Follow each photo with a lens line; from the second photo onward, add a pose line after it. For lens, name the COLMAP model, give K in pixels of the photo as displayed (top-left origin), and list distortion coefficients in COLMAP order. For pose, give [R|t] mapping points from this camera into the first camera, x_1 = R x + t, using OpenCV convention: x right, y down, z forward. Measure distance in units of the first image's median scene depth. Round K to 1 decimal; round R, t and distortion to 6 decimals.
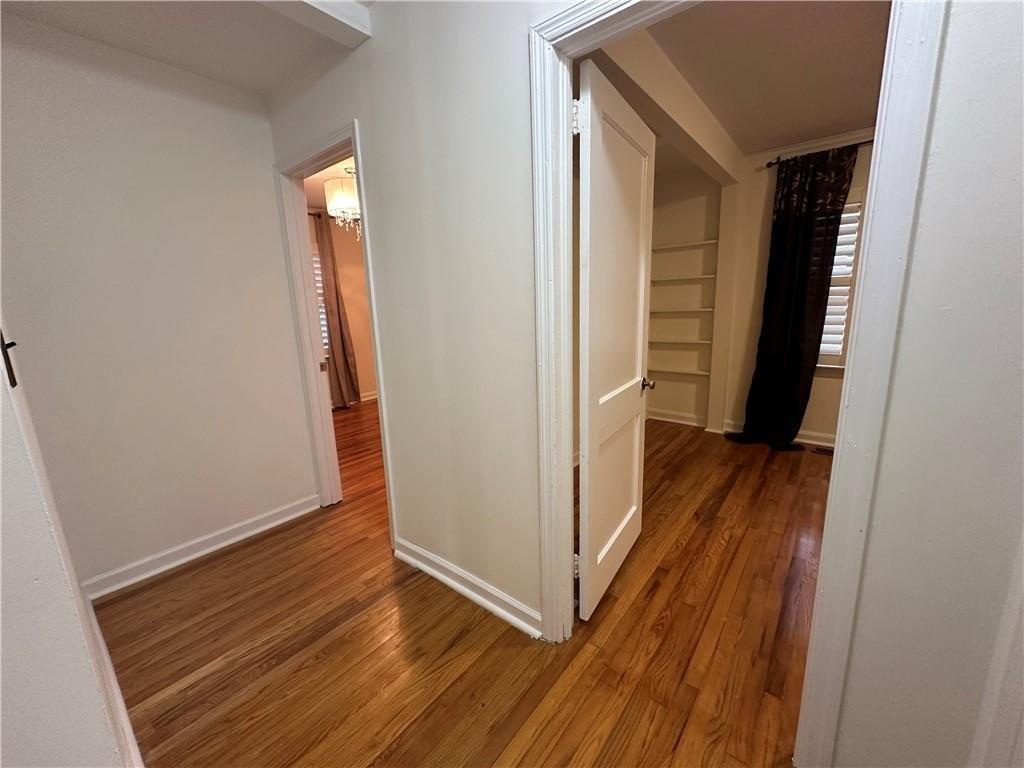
lens RADIAL K [[406.9, 0, 511.7], [0, 406.9, 382.9], [0, 0, 1]] dist [0.000745, 0.000054]
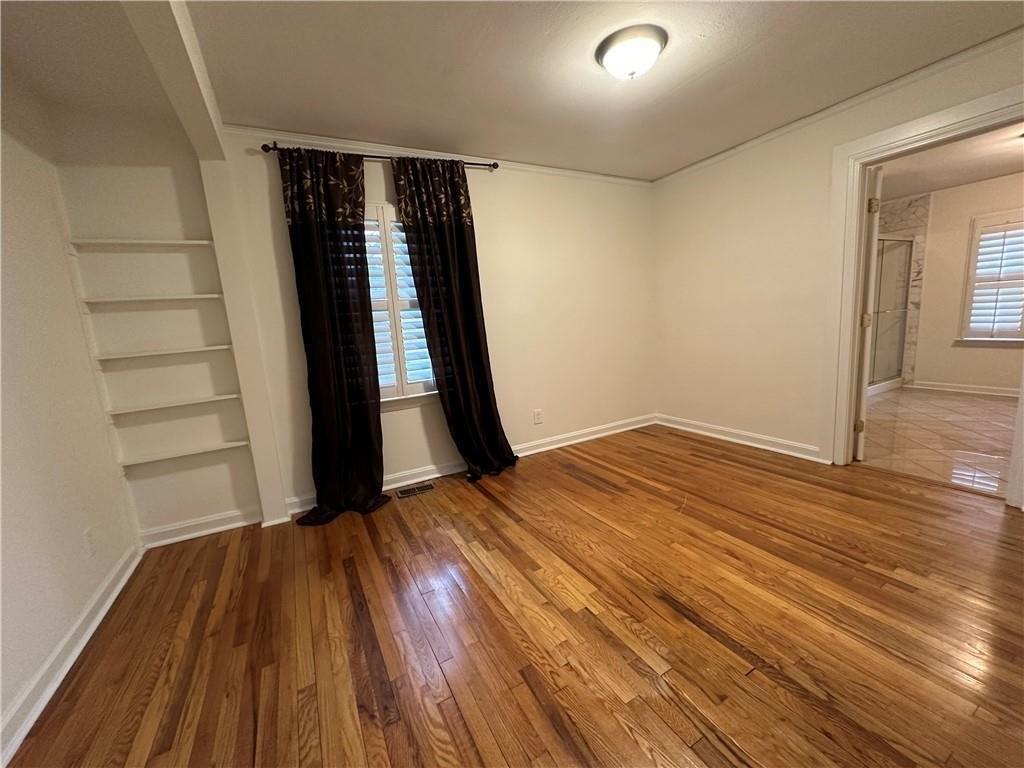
lens RADIAL K [[406.9, 0, 511.7], [0, 406.9, 382.9], [0, 0, 1]] dist [0.000745, 0.000054]
pose [[0.385562, -0.140627, 0.911902, 0.073350], [0.236975, 0.970258, 0.049430, -0.054493], [-0.891731, 0.197039, 0.407420, 0.383179]]
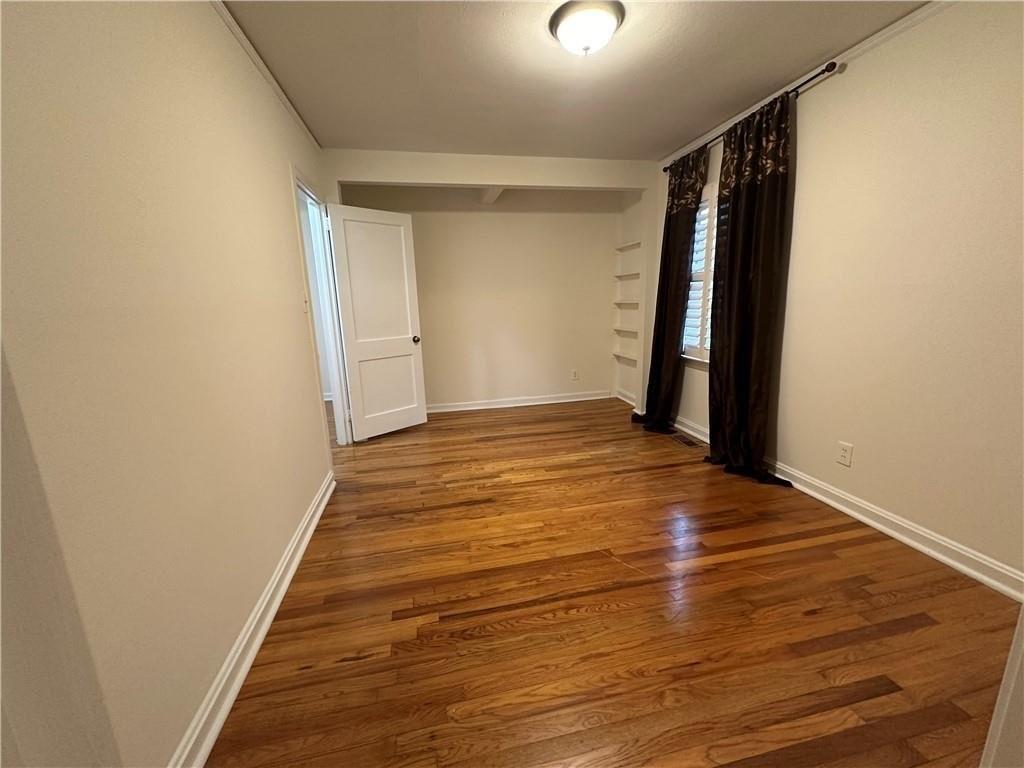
lens RADIAL K [[406.9, 0, 511.7], [0, 406.9, 382.9], [0, 0, 1]] dist [0.000745, 0.000054]
pose [[0.777422, 0.137947, -0.613665, 1.050632], [-0.120378, 0.990250, 0.070099, 0.004757], [0.617352, 0.019375, 0.786448, -0.102621]]
